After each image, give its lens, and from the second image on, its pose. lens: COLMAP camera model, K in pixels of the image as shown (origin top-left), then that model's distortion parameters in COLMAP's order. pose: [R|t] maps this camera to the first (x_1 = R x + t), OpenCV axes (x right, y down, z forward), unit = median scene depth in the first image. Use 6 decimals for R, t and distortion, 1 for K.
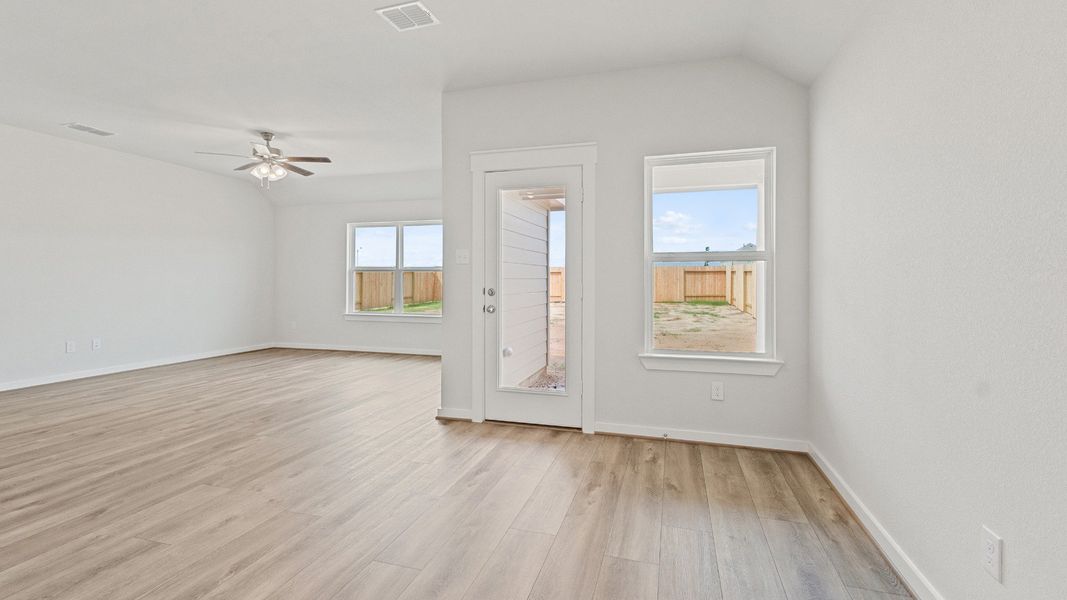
lens RADIAL K [[487.0, 0, 534.4], [0, 487.0, 294.3], [0, 0, 1]] dist [0.000110, 0.000185]
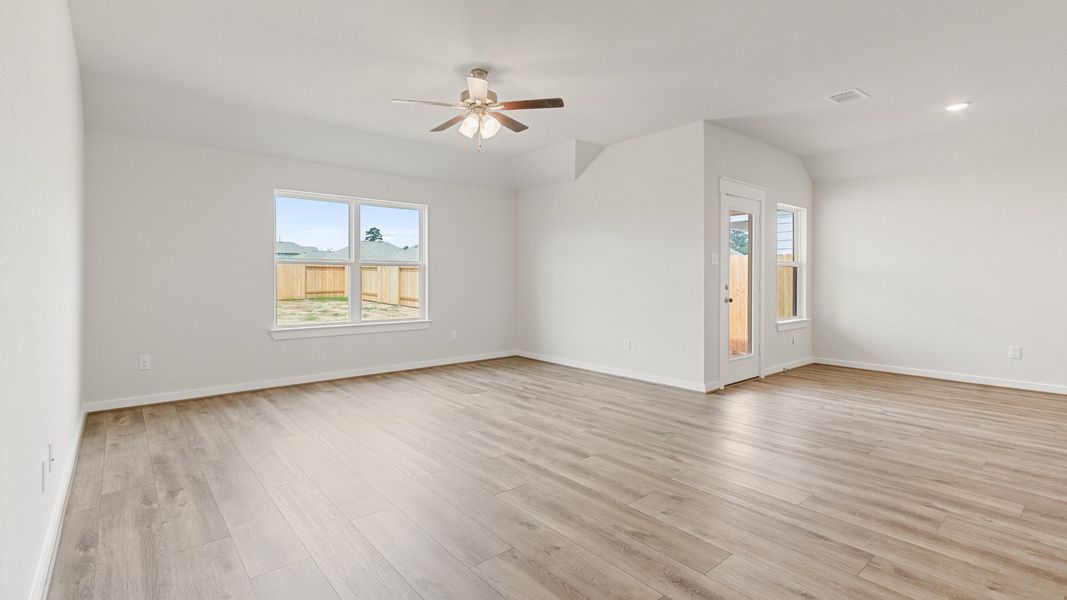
lens RADIAL K [[487.0, 0, 534.4], [0, 487.0, 294.3], [0, 0, 1]] dist [0.000110, 0.000185]
pose [[0.538277, -0.028579, 0.842283, -1.105531], [0.020329, 0.999574, 0.020925, -0.017167], [-0.842523, 0.005859, 0.538629, 0.553798]]
